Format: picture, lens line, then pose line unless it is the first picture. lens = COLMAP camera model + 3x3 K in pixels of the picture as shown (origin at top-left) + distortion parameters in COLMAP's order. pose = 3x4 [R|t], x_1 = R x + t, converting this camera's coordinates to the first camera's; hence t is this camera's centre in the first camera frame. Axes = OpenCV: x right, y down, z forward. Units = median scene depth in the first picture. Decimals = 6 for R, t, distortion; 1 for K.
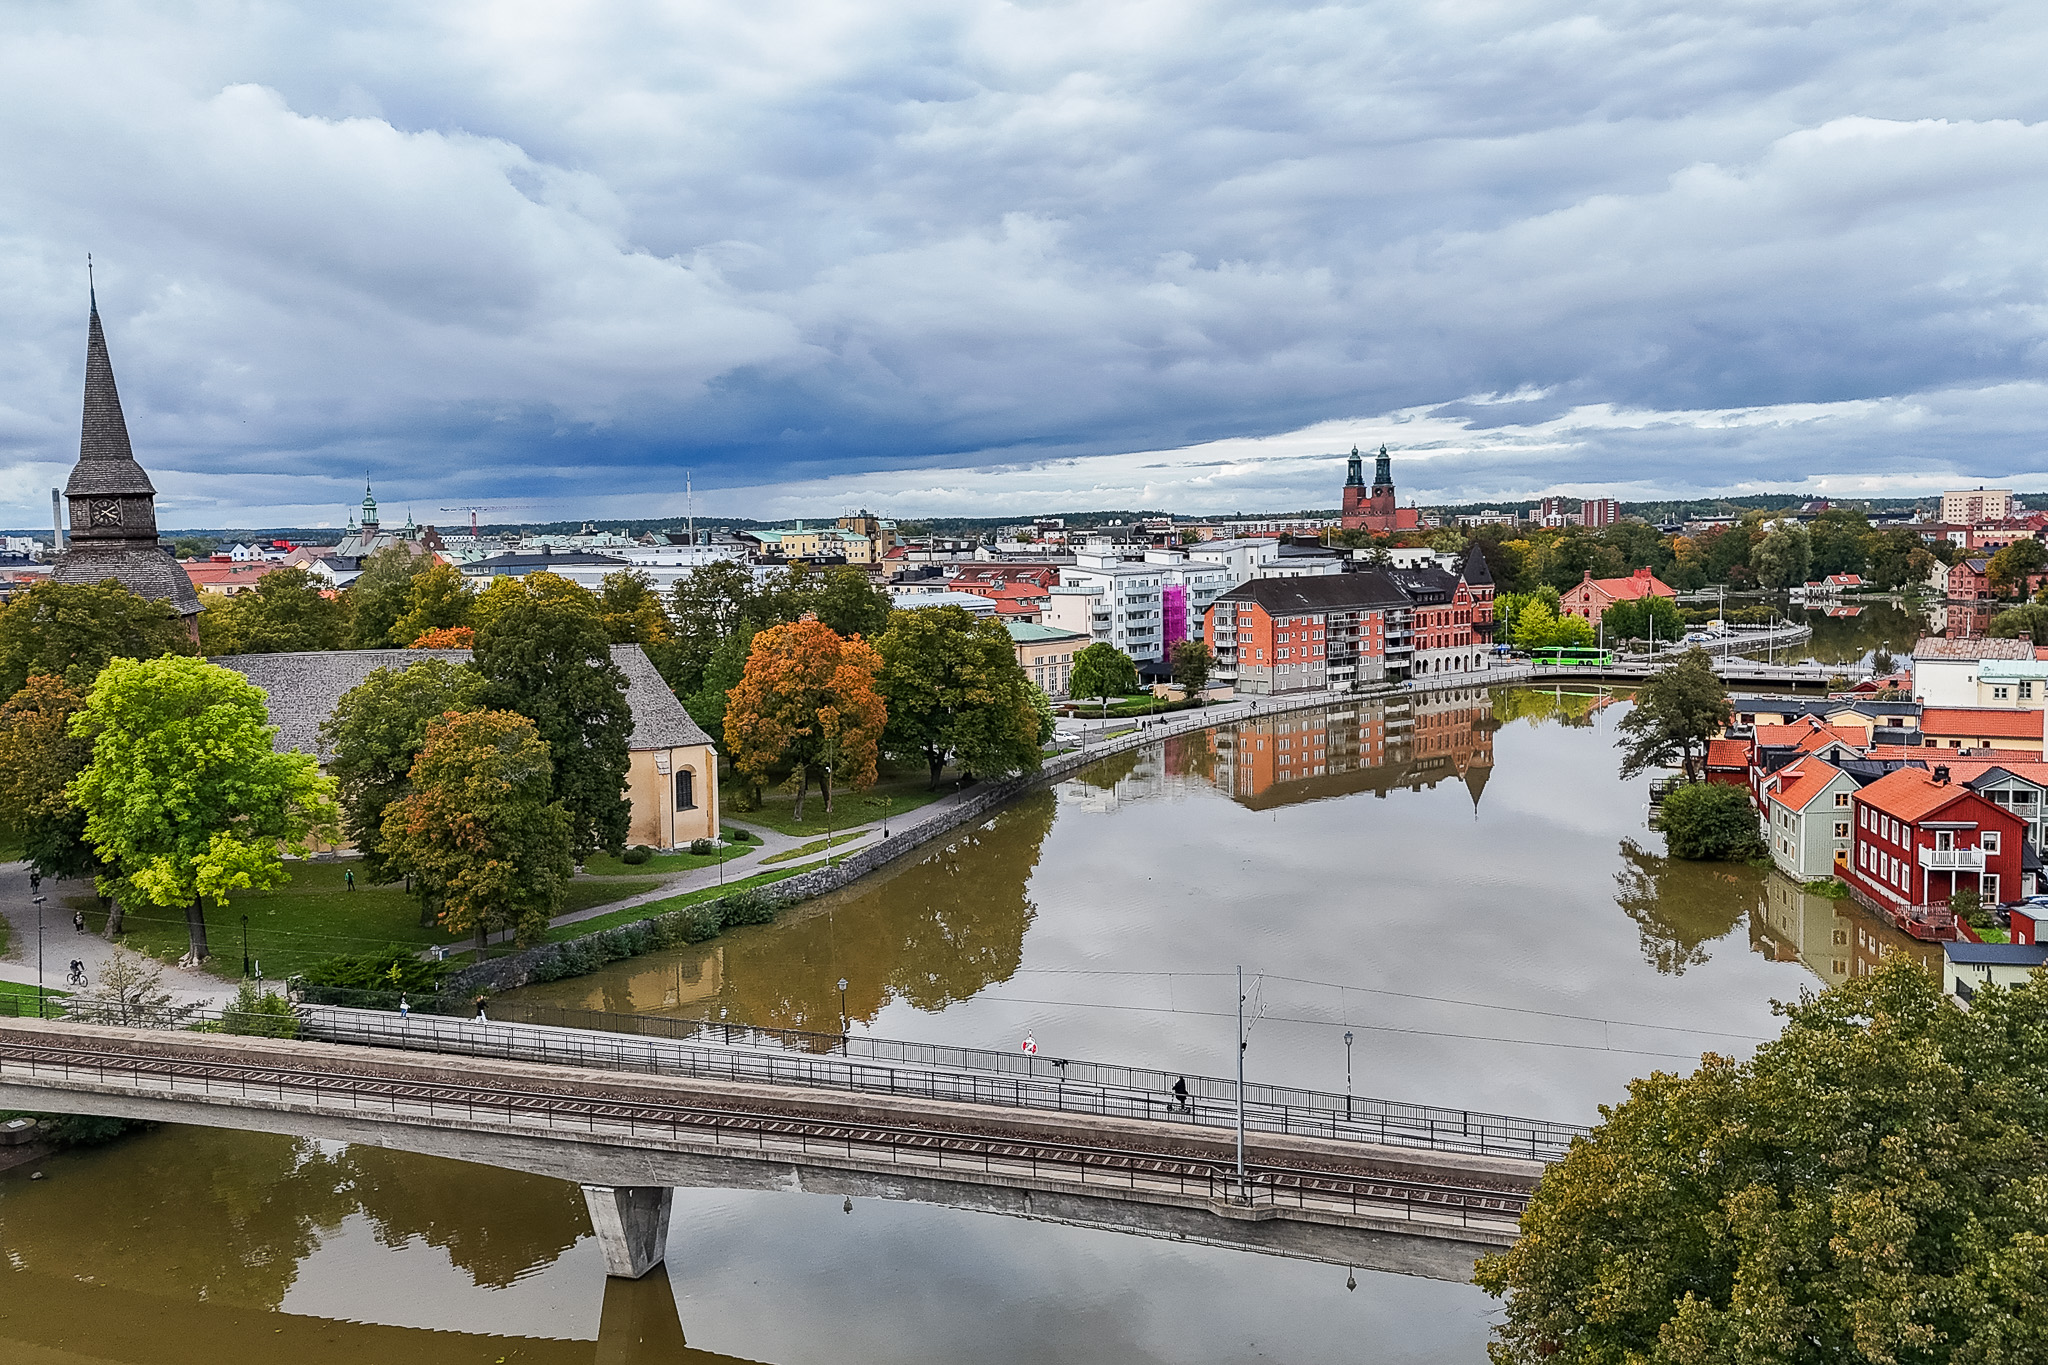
lens RADIAL K [[1644.5, 0, 1056.7], [0, 1644.5, 679.9], [0, 0, 1]] dist [0.114004, -0.144638]
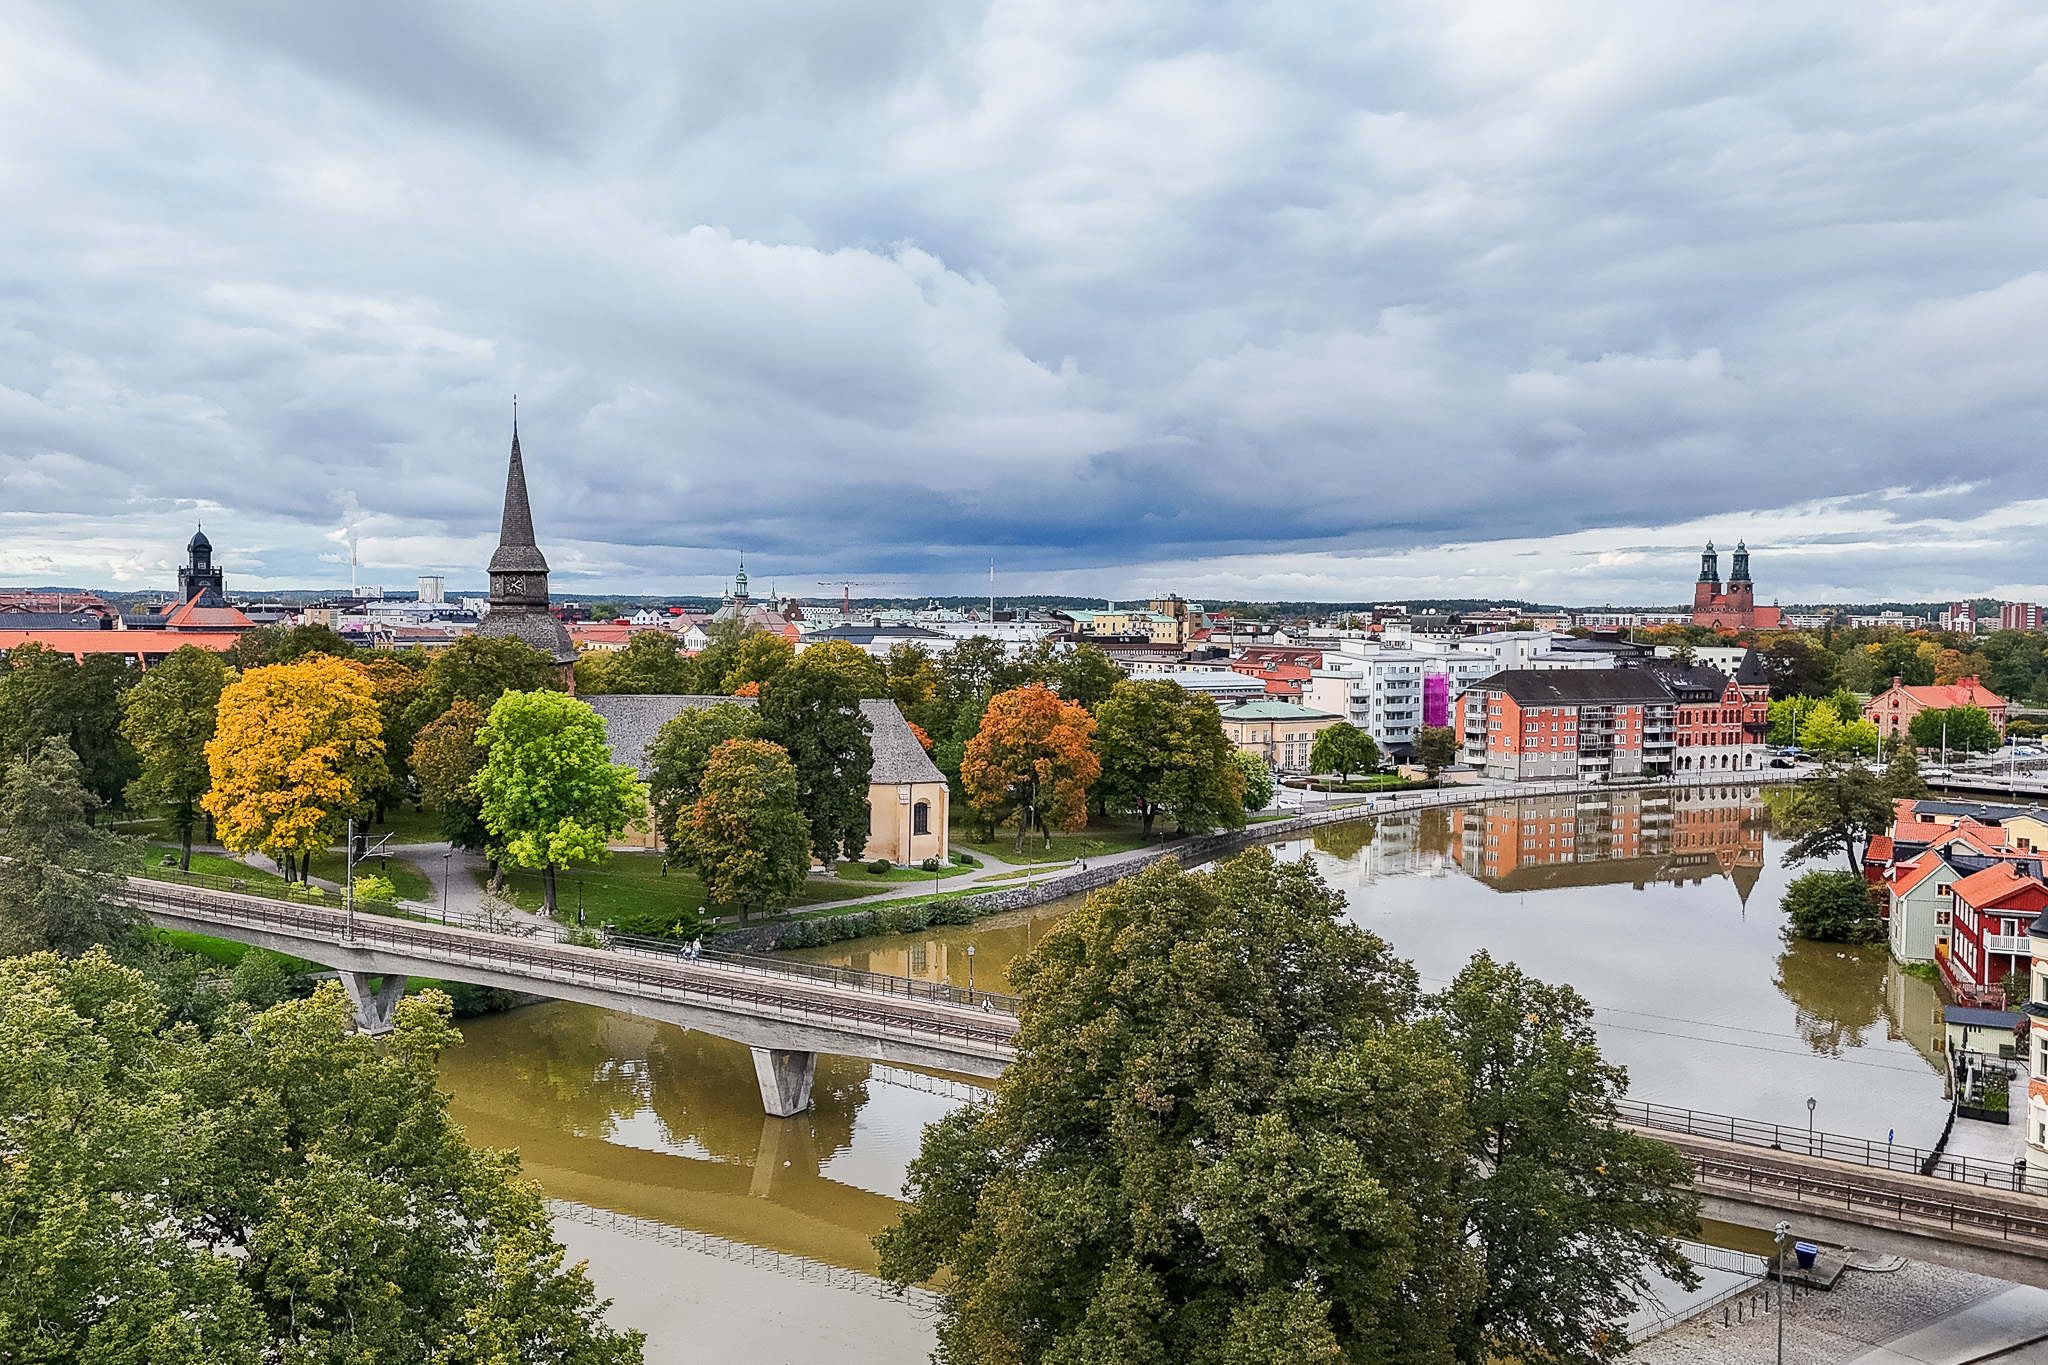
lens RADIAL K [[1644.5, 0, 1056.7], [0, 1644.5, 679.9], [0, 0, 1]] dist [0.114004, -0.144638]
pose [[0.976607, 0.039312, -0.211408, 0.099513], [-0.049731, 0.997784, -0.044196, 0.009408], [0.209203, 0.053675, 0.976398, -0.143644]]
